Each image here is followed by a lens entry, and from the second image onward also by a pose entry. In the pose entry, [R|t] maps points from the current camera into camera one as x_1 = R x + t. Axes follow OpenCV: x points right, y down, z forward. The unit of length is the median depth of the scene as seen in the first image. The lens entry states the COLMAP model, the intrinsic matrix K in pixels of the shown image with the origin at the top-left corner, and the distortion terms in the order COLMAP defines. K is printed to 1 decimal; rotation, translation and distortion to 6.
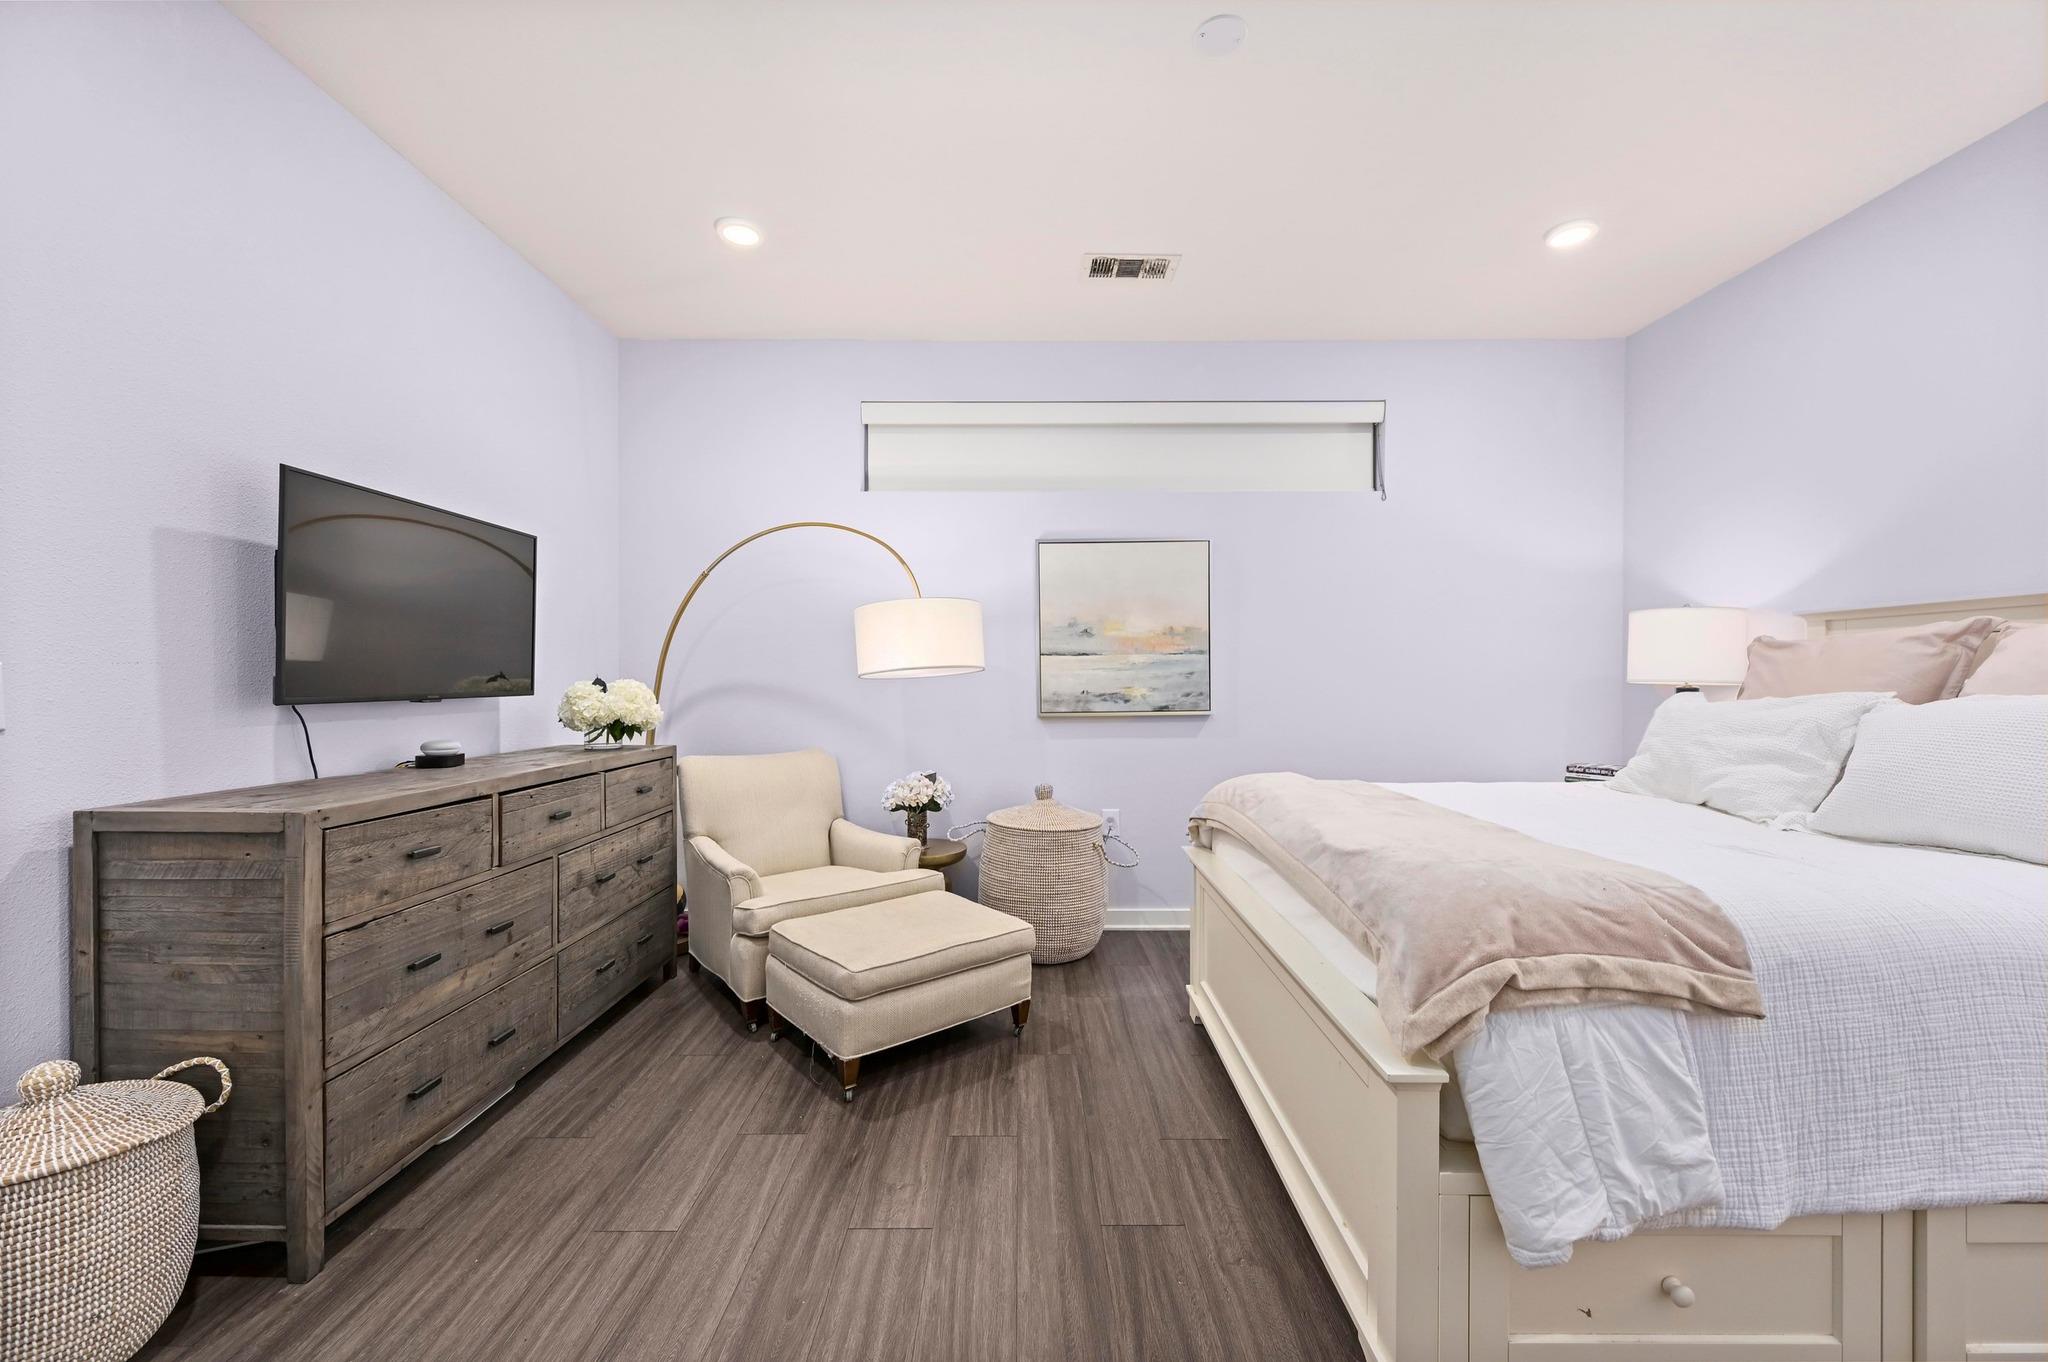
lens RADIAL K [[818.1, 0, 1024.2], [0, 818.1, 680.9], [0, 0, 1]] dist [-0.001452, -0.000409]
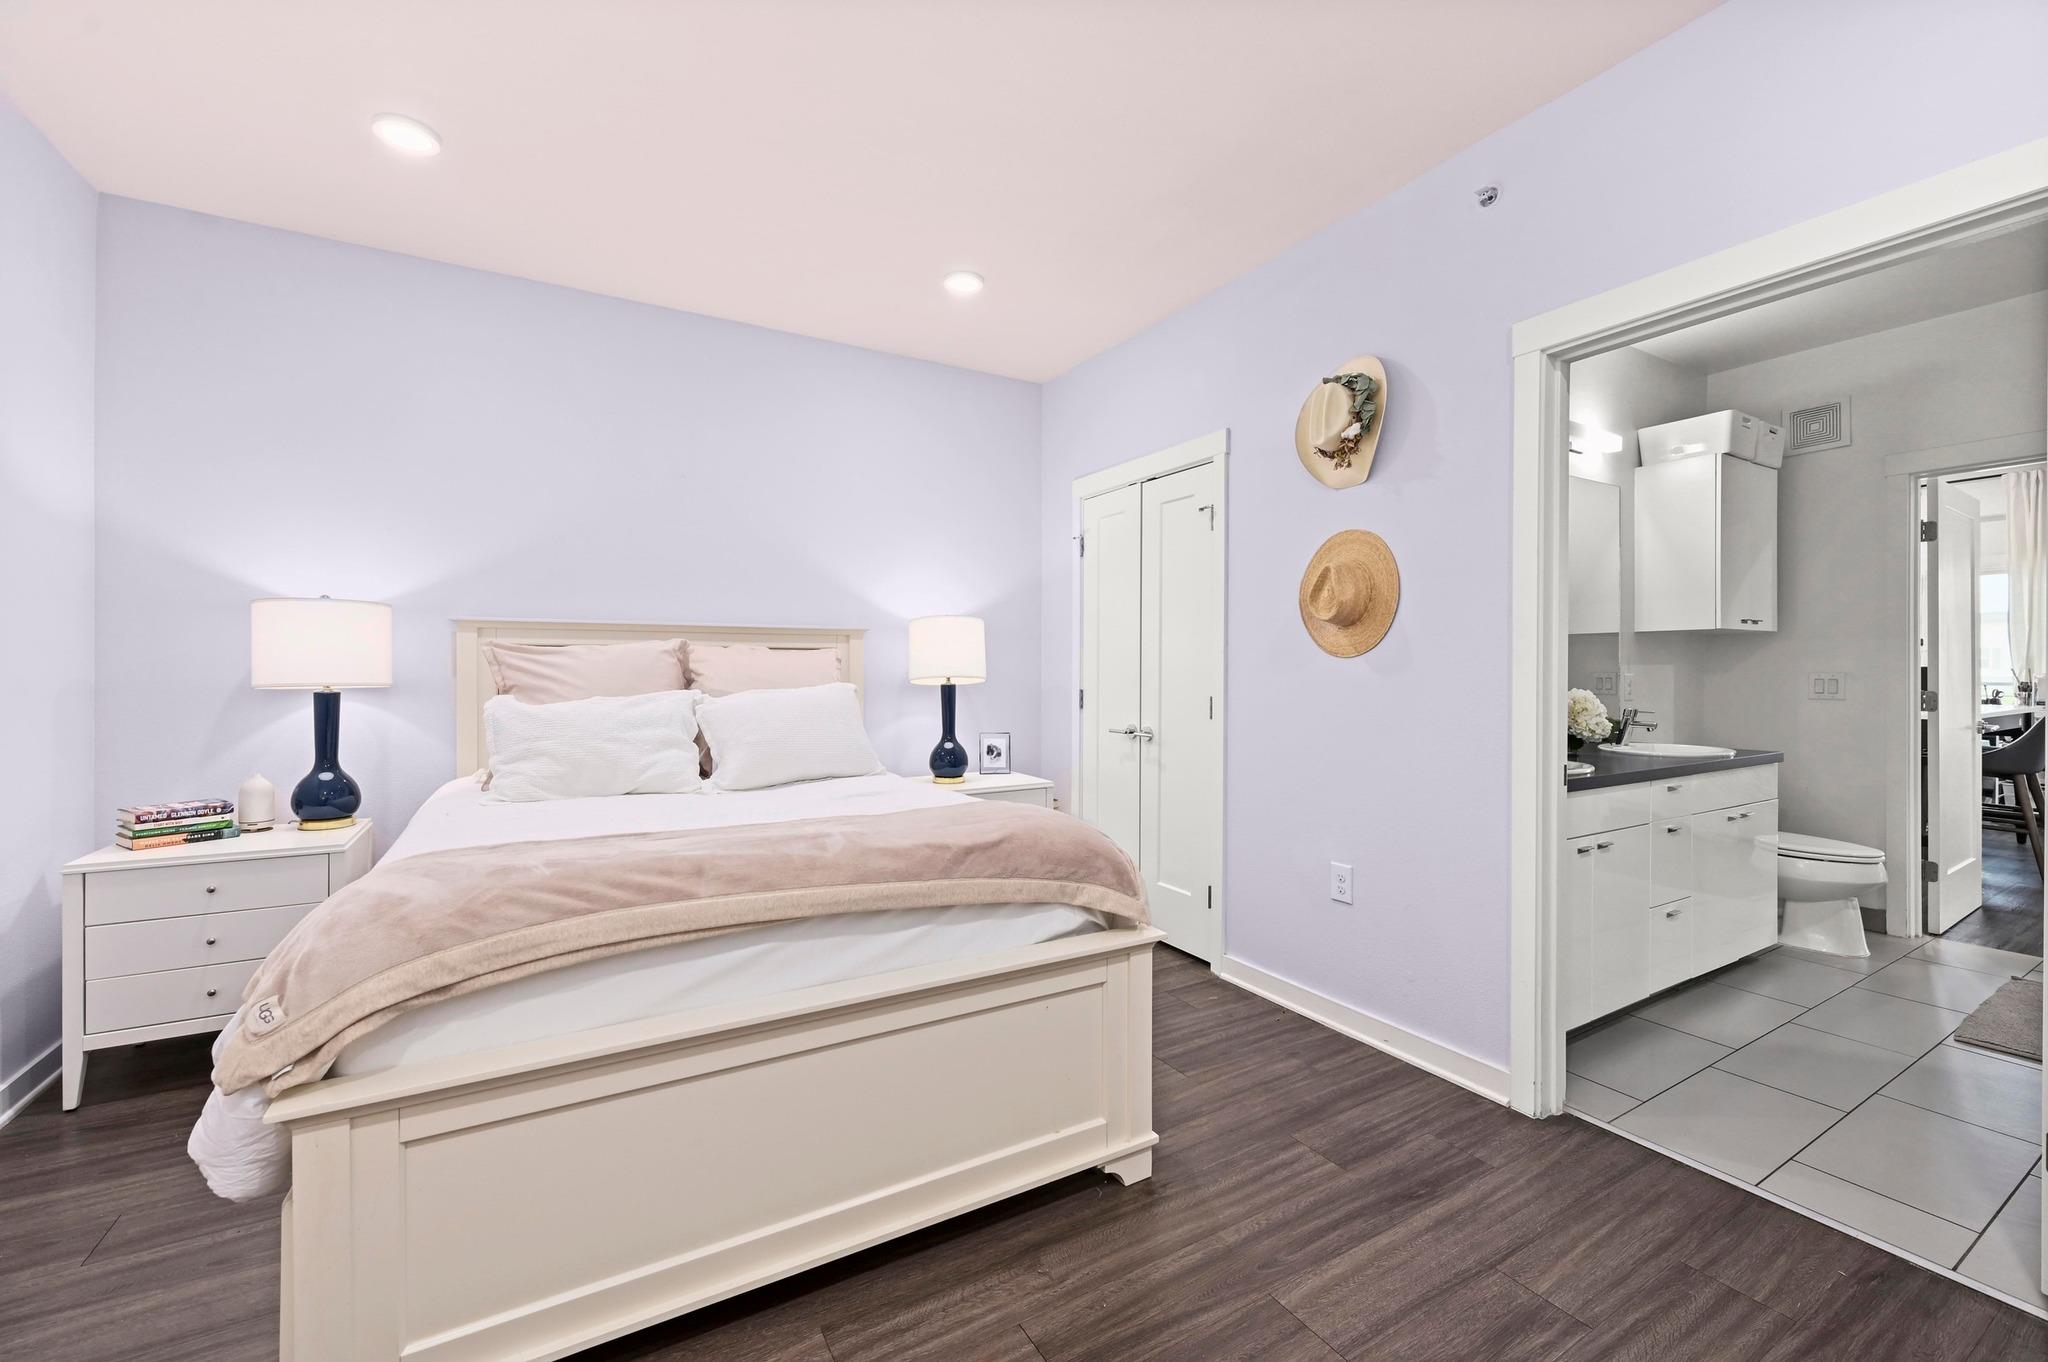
lens RADIAL K [[818.1, 0, 1024.8], [0, 818.1, 685.7], [0, 0, 1]] dist [-0.001452, -0.000409]
pose [[-0.515643, -0.004840, 0.856790, -0.504283], [0.005182, 0.999948, 0.008767, -0.004129], [-0.856788, 0.008961, -0.515591, 1.356342]]
